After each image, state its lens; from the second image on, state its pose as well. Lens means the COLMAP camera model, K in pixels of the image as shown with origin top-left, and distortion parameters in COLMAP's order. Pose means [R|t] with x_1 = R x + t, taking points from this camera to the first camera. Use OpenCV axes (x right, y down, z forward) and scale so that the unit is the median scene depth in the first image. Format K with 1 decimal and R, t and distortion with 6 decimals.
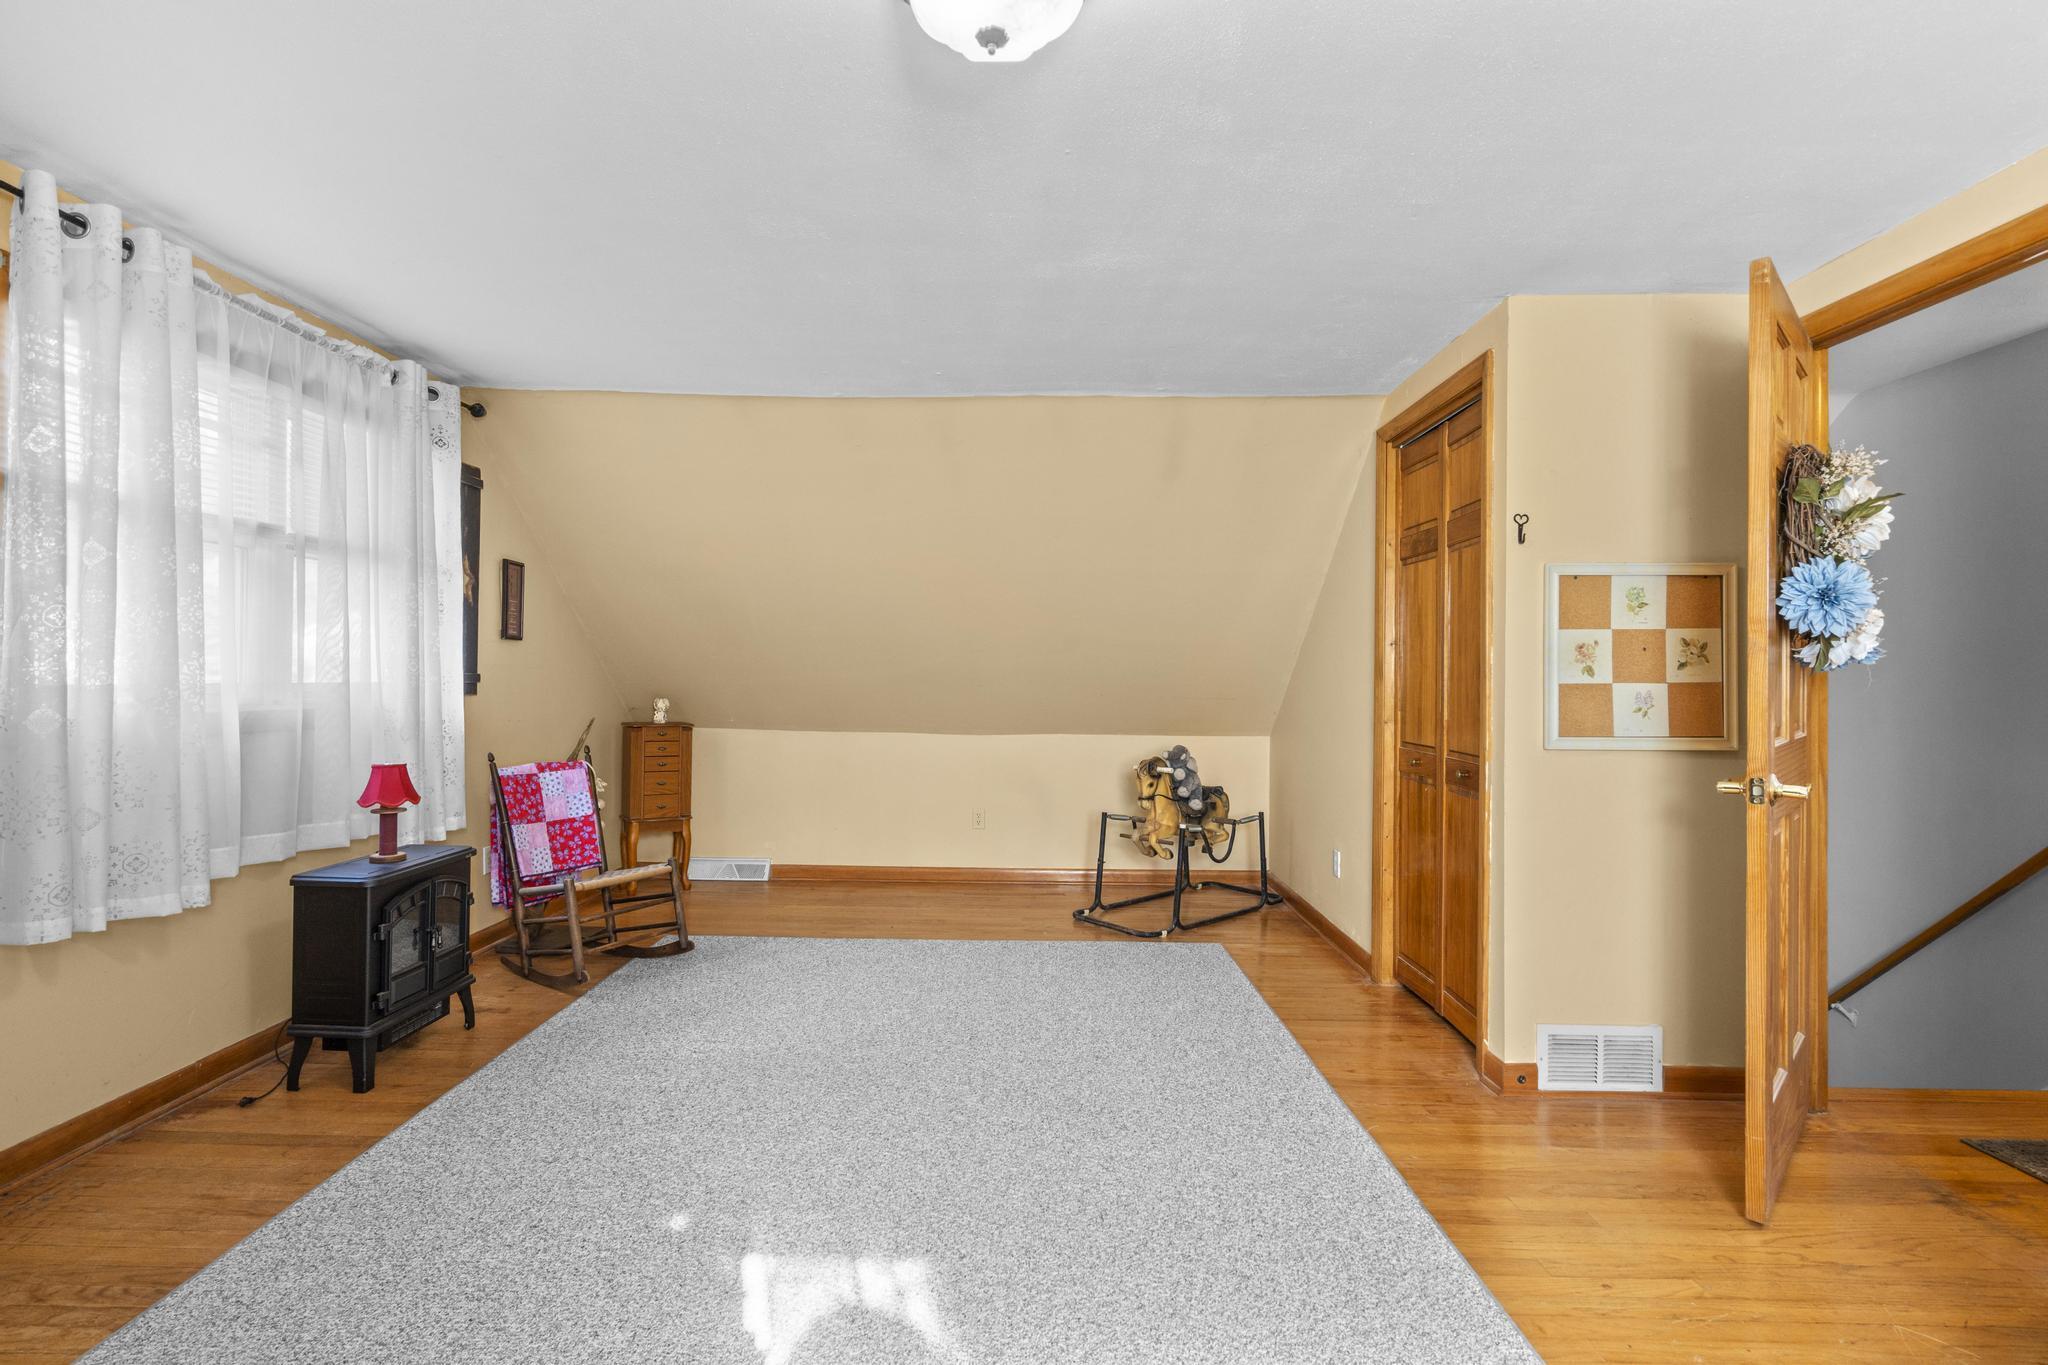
lens RADIAL K [[933.2, 0, 1021.8], [0, 933.2, 676.4], [0, 0, 1]] dist [0.001907, -0.000228]
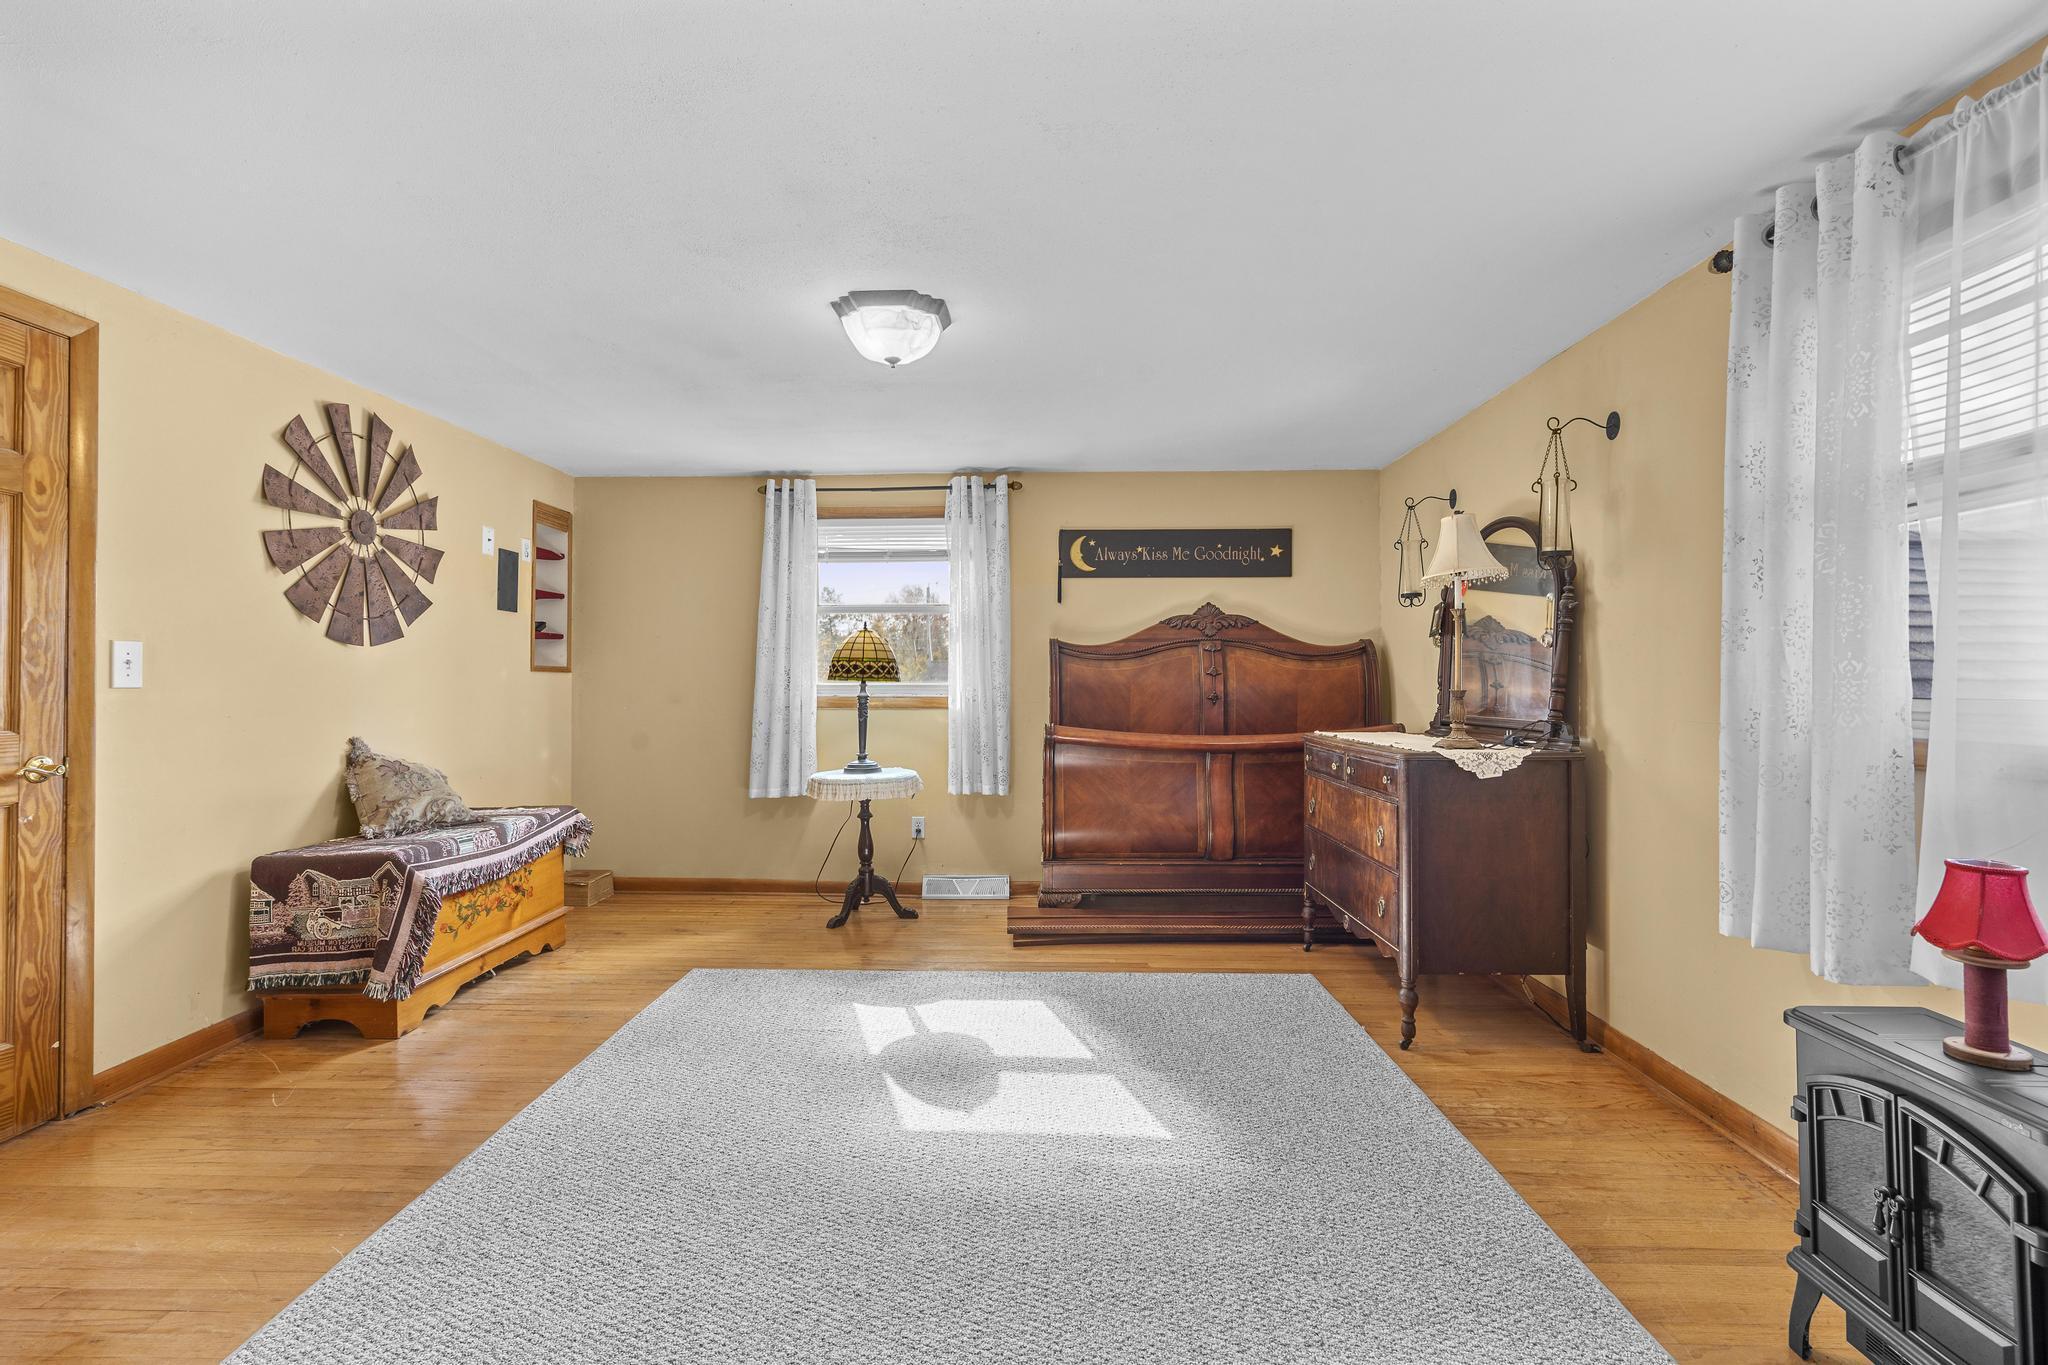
lens RADIAL K [[933.2, 0, 1024.6], [0, 933.2, 673.4], [0, 0, 1]] dist [0.001907, -0.000228]
pose [[-0.999744, -0.016143, 0.015835, -0.205430], [-0.016135, 0.999870, 0.000641, -0.007816], [-0.015843, 0.000385, -0.999874, 1.804839]]
